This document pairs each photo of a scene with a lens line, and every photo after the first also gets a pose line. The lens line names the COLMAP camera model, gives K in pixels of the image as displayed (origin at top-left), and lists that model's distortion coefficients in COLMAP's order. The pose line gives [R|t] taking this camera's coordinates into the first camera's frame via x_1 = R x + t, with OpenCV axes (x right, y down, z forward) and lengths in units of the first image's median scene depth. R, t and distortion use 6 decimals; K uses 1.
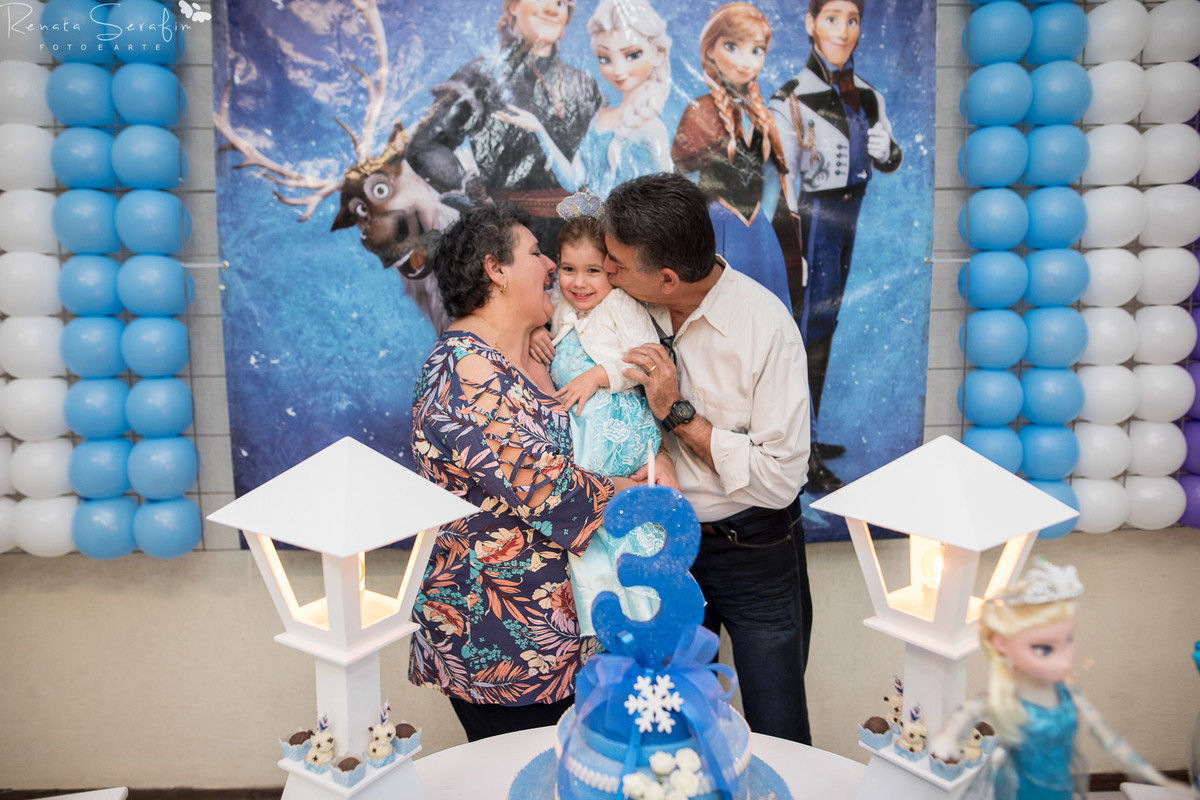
lens RADIAL K [[826.6, 0, 596.6], [0, 826.6, 408.2], [0, 0, 1]] dist [-0.048024, 0.043728]
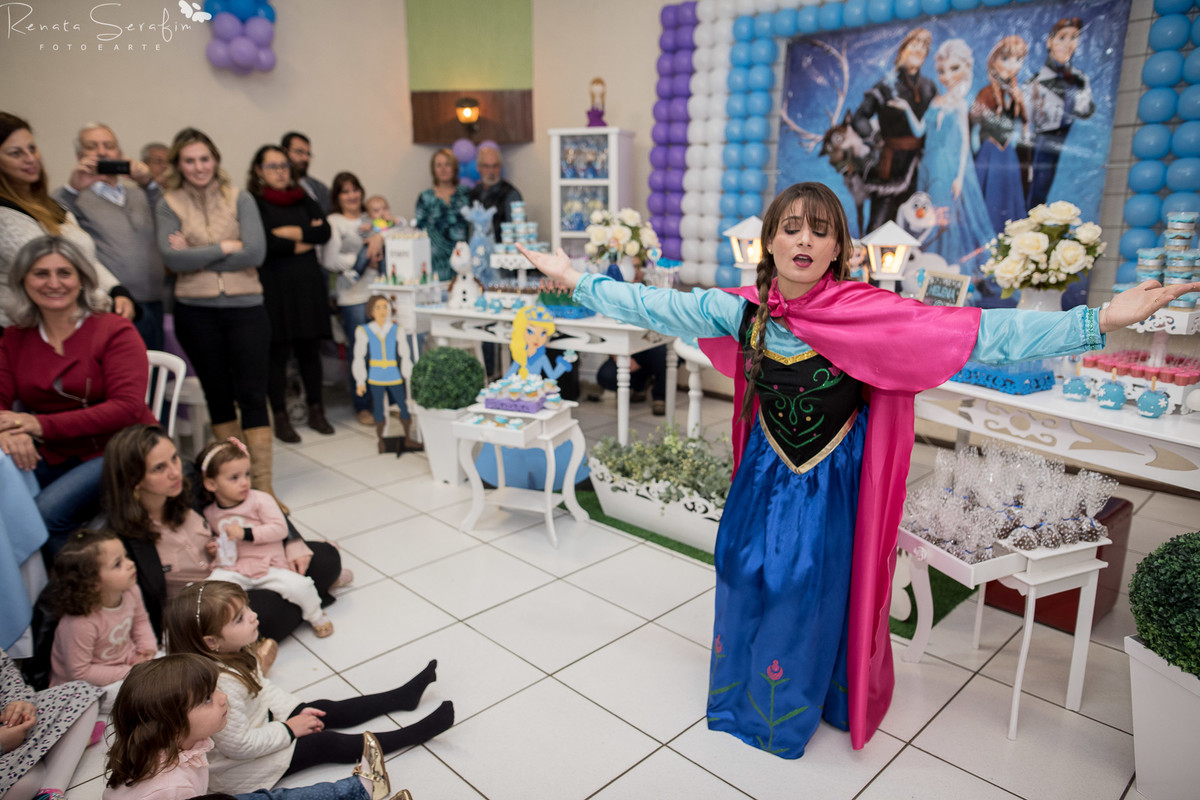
lens RADIAL K [[826.6, 0, 598.1], [0, 826.6, 396.5], [0, 0, 1]] dist [-0.048024, 0.043728]
pose [[0.697602, 0.173423, -0.695180, 1.002903], [-0.100836, 0.984371, 0.144378, 0.184905], [0.709354, -0.030619, 0.704187, -1.142744]]
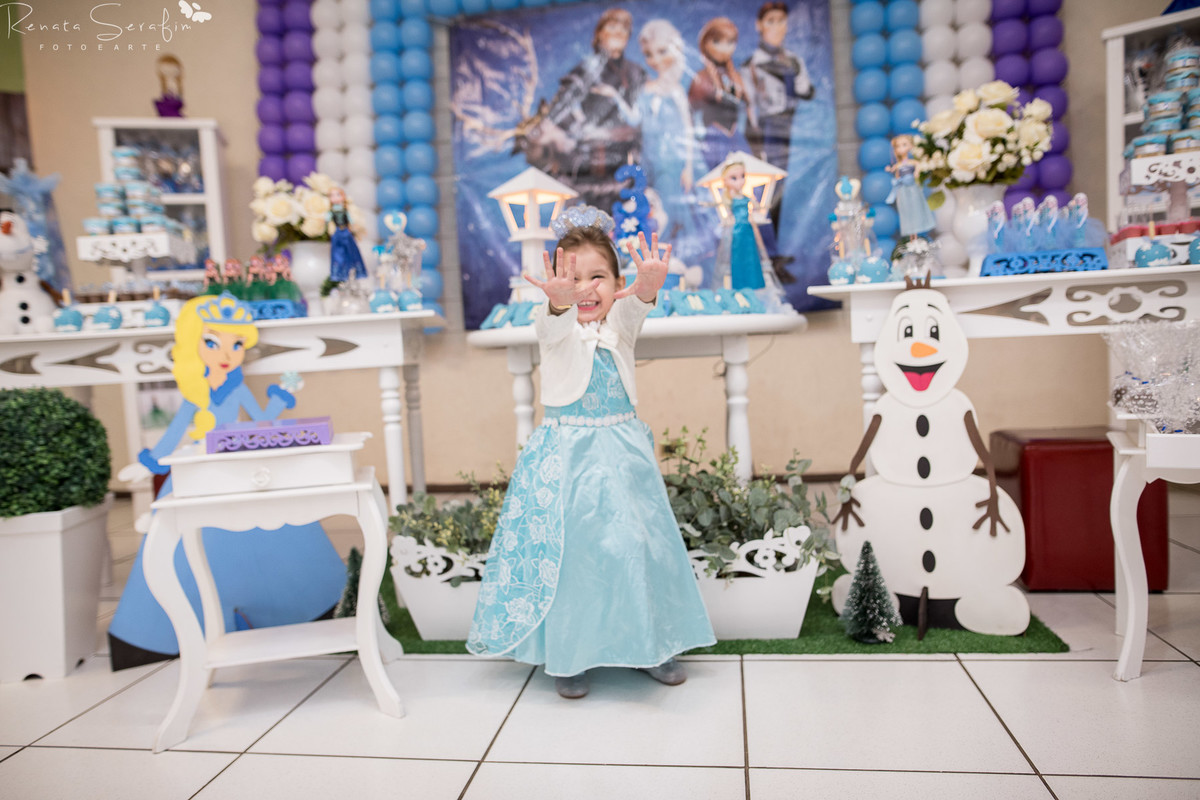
lens RADIAL K [[826.6, 0, 595.3], [0, 826.6, 402.3], [0, 0, 1]] dist [-0.048024, 0.043728]
pose [[0.985515, -0.038879, -0.165071, 0.169232], [0.028324, 0.997429, -0.065824, 0.488444], [0.167206, 0.060195, 0.984083, -0.825757]]
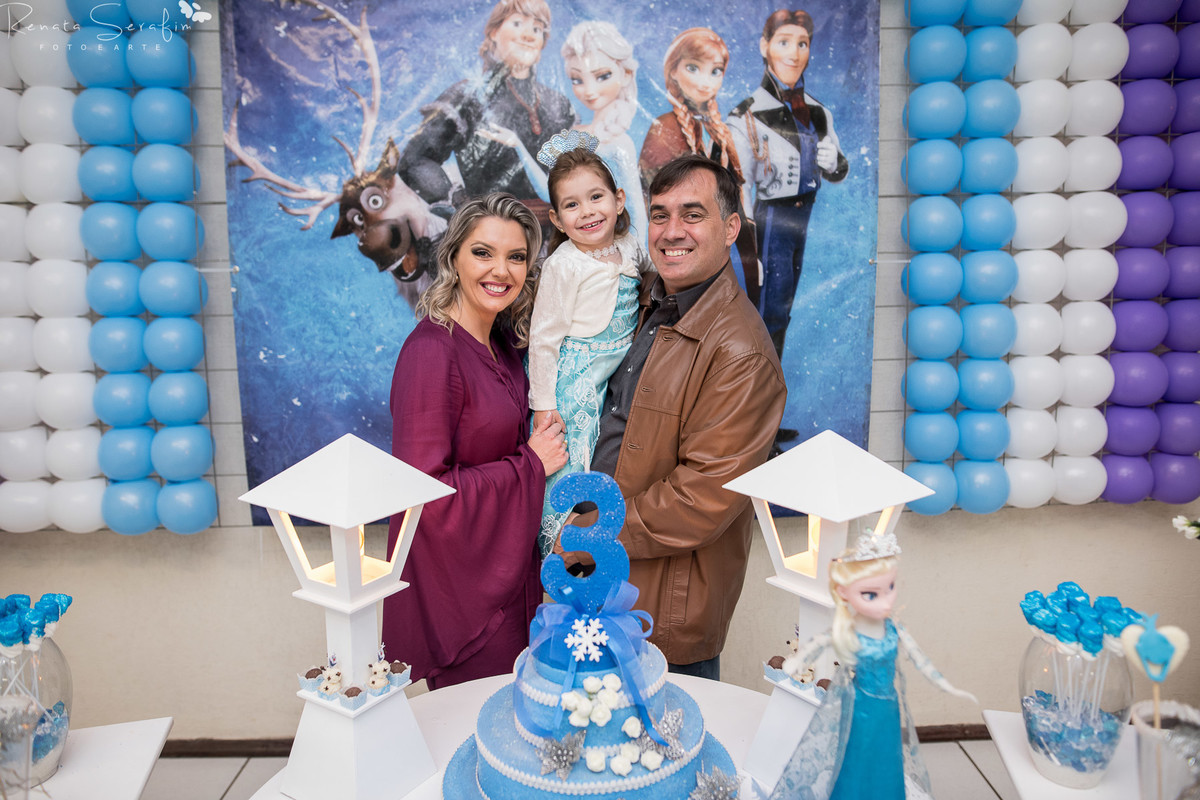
lens RADIAL K [[826.6, 0, 592.8], [0, 826.6, 402.8], [0, 0, 1]] dist [-0.048024, 0.043728]
pose [[0.999986, -0.004633, -0.002646, 0.031452], [0.004689, 0.999759, 0.021437, -0.016533], [0.002546, -0.021449, 0.999767, -0.110704]]
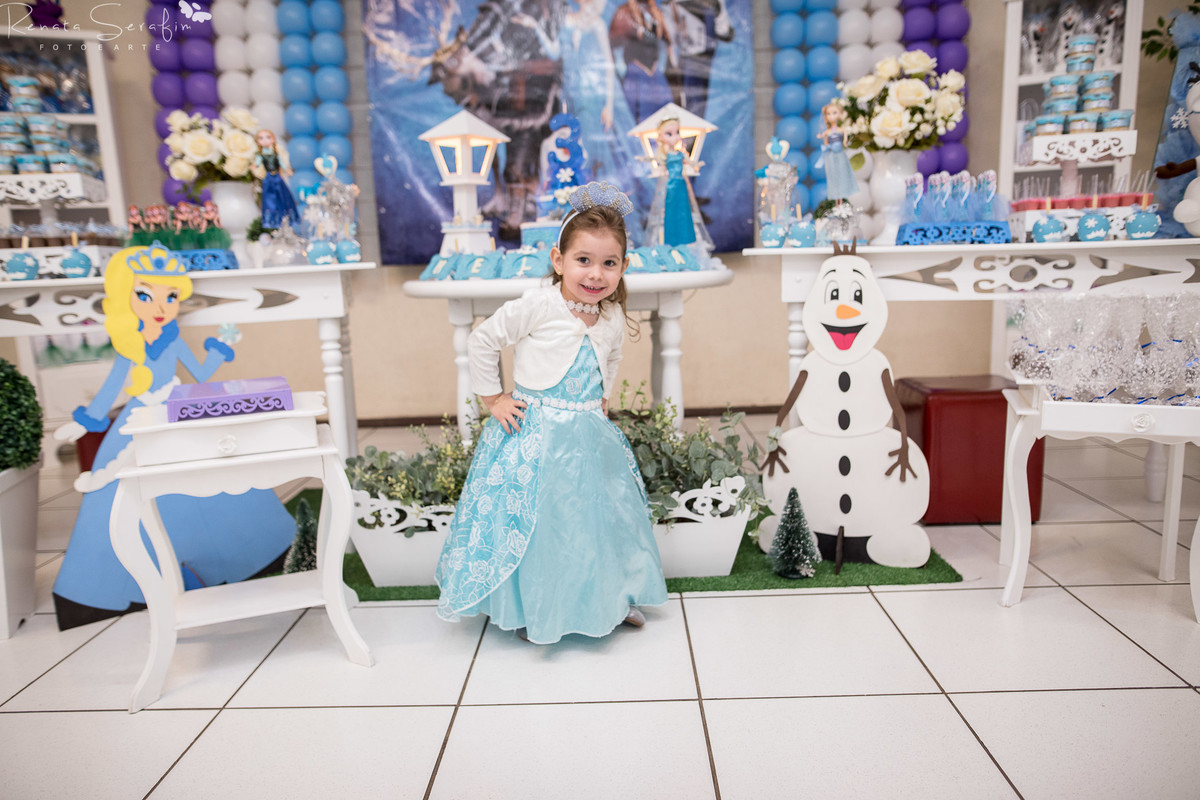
lens RADIAL K [[826.6, 0, 594.0], [0, 826.6, 401.2], [0, 0, 1]] dist [-0.048024, 0.043728]
pose [[0.998860, -0.028747, -0.038119, 0.107306], [0.030216, 0.998799, 0.038559, 0.438385], [0.036965, -0.039667, 0.998529, -0.877096]]
